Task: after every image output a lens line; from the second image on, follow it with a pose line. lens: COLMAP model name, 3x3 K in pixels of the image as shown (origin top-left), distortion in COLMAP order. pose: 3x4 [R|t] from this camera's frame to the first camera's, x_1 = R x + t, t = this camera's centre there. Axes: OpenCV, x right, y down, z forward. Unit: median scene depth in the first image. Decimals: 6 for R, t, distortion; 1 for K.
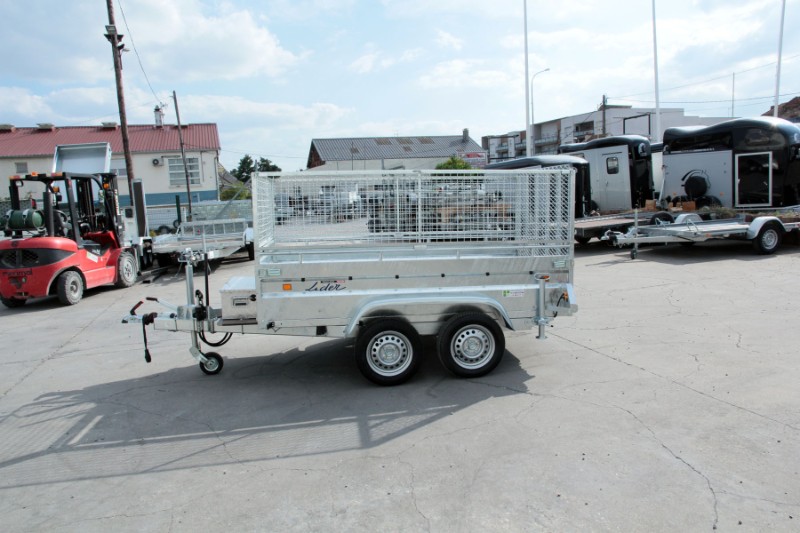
lens RADIAL K [[563.5, 0, 400.0], [0, 563.5, 266.5], [0, 0, 1]] dist [-0.114486, 0.090530]
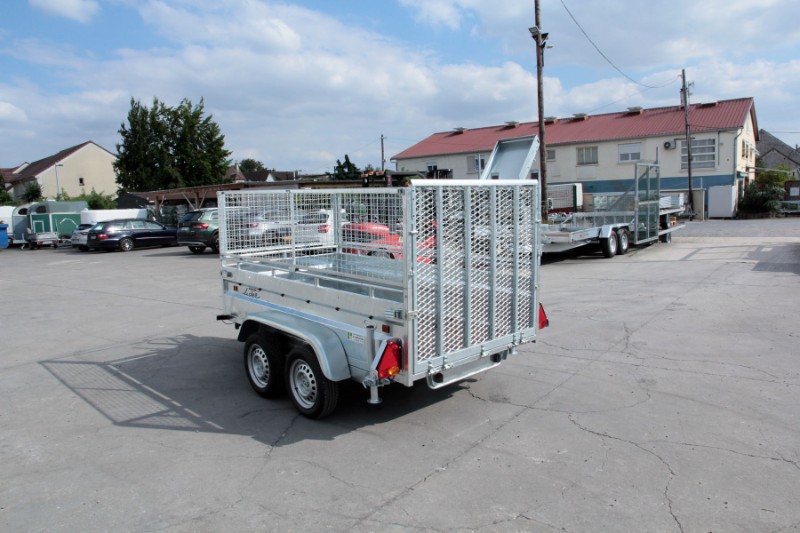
lens RADIAL K [[563.5, 0, 400.0], [0, 563.5, 266.5], [0, 0, 1]] dist [-0.114486, 0.090530]
pose [[0.583337, 0.120041, -0.803311, 0.973692], [-0.092114, 0.992415, 0.081410, -0.141748], [0.806990, 0.026506, 0.589970, 0.609804]]
